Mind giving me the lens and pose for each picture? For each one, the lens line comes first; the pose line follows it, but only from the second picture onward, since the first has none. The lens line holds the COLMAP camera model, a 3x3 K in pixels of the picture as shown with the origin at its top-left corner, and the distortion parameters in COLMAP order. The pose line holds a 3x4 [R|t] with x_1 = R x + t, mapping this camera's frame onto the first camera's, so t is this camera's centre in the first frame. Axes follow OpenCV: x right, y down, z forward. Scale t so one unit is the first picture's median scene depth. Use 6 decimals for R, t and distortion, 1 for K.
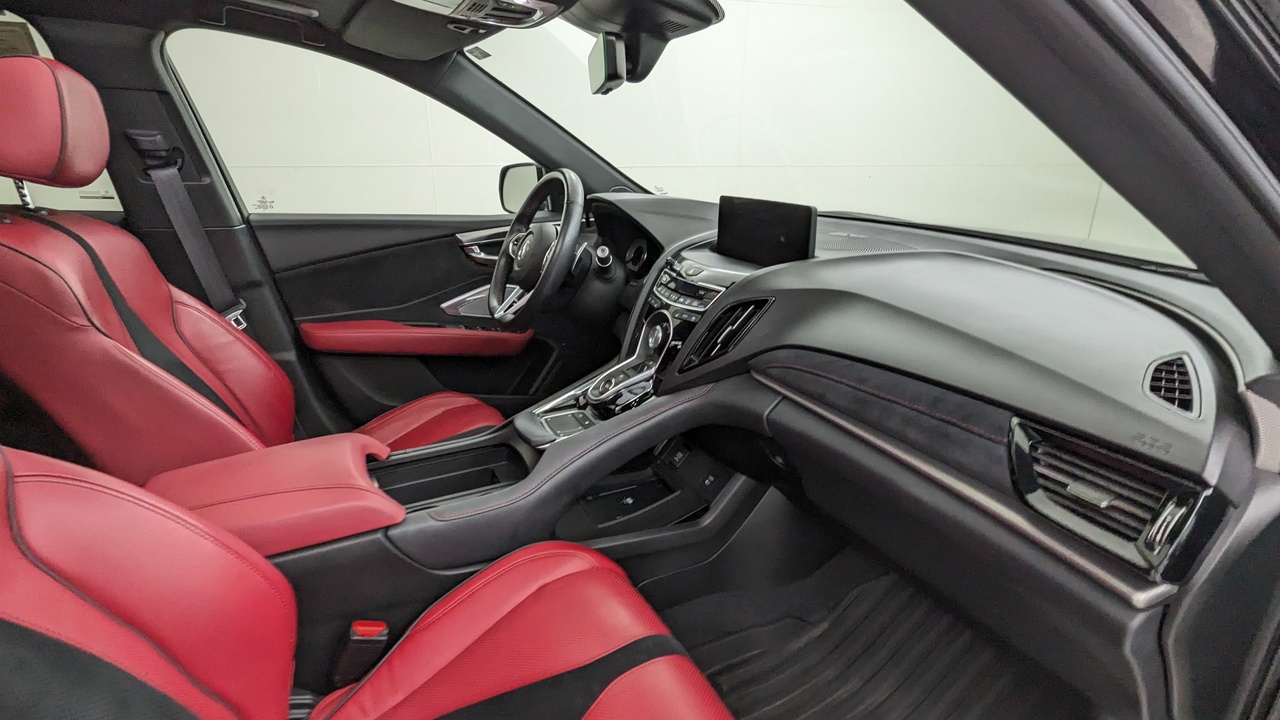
lens RADIAL K [[607.7, 0, 640.0], [0, 607.7, 360.0], [0, 0, 1]] dist [0.000022, -0.000047]
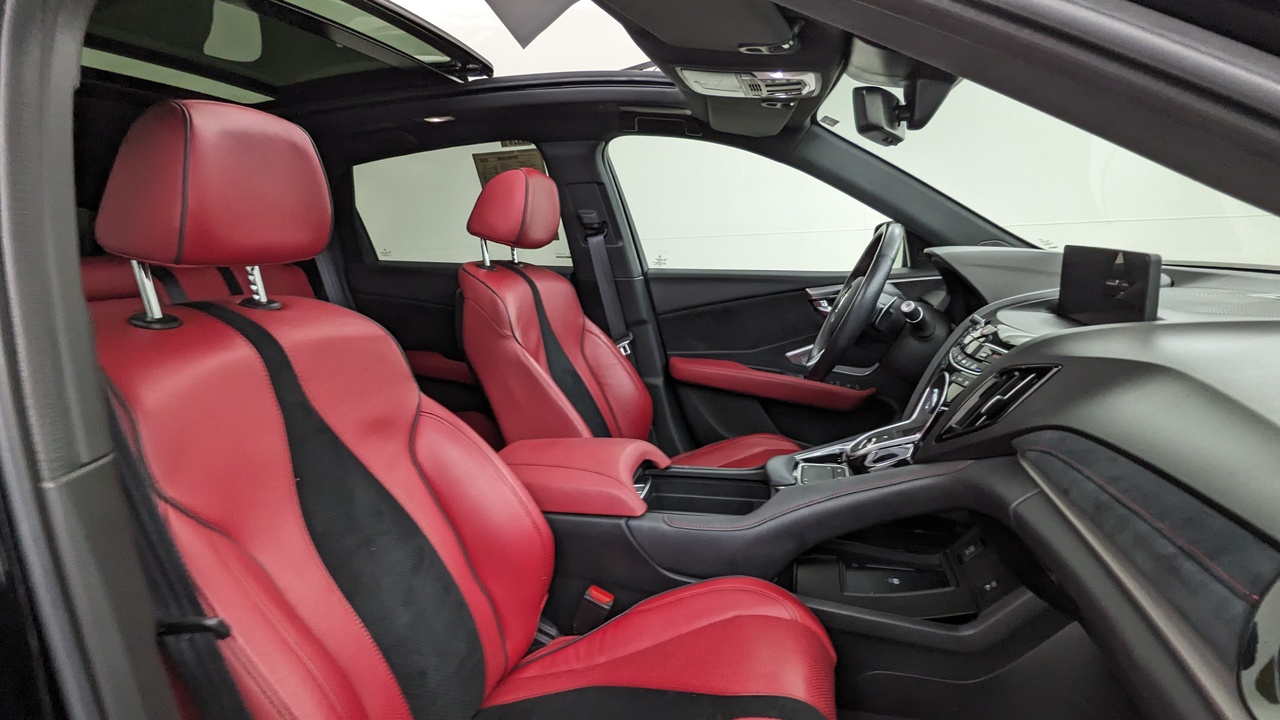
lens RADIAL K [[607.7, 0, 640.0], [0, 607.7, 360.0], [0, 0, 1]] dist [0.000022, -0.000047]
pose [[0.757798, 0.097628, -0.645144, 0.237583], [-0.162108, 0.985912, -0.041220, 0.008592], [0.632031, 0.135820, 0.762948, 0.035049]]
